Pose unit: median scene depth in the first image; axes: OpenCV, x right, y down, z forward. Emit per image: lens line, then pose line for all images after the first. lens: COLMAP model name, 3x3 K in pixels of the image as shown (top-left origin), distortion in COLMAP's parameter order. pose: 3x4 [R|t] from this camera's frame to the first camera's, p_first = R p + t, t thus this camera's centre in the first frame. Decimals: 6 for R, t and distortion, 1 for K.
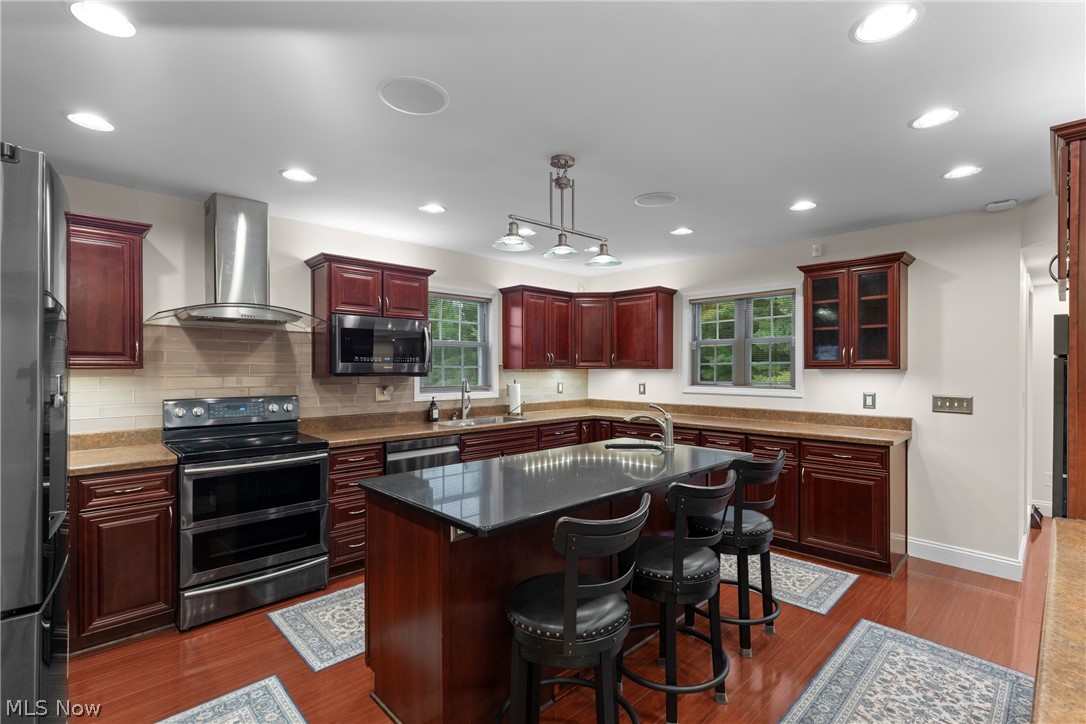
lens RADIAL K [[491.1, 0, 526.4], [0, 491.1, 370.2], [0, 0, 1]] dist [0.008652, -0.001432]
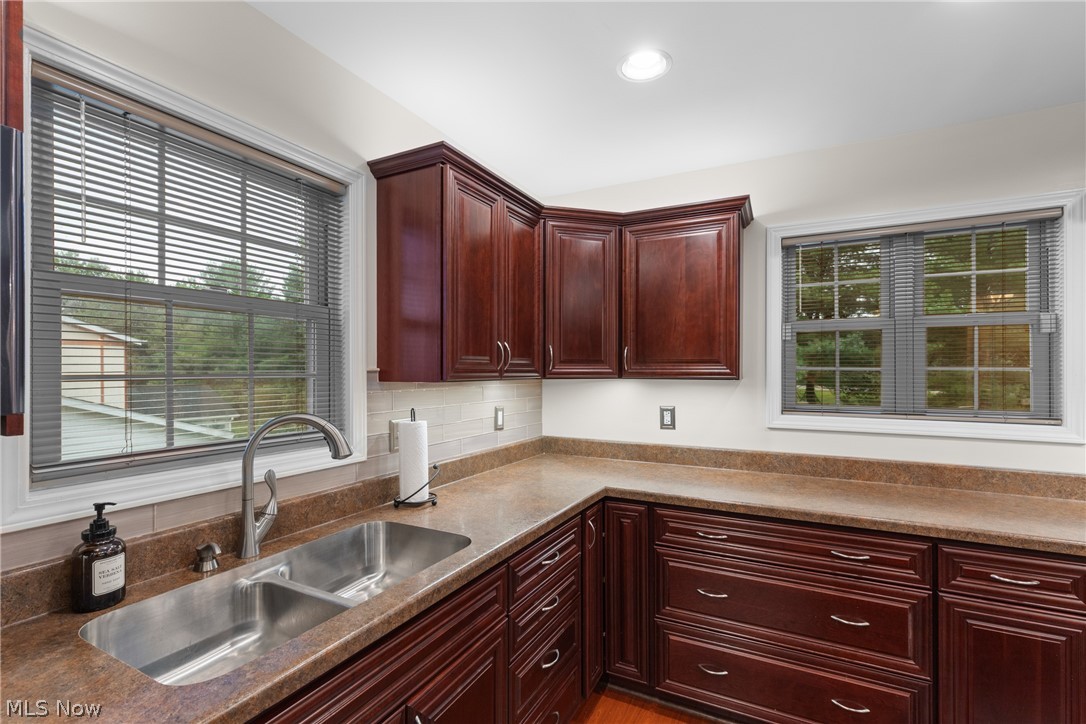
lens RADIAL K [[491.1, 0, 538.0], [0, 491.1, 370.3], [0, 0, 1]] dist [0.008652, -0.001432]
pose [[0.941117, 0.002695, 0.338070, -0.060857], [-0.001626, 0.999993, -0.003443, -0.009450], [-0.338077, 0.002690, 0.941115, 0.619850]]
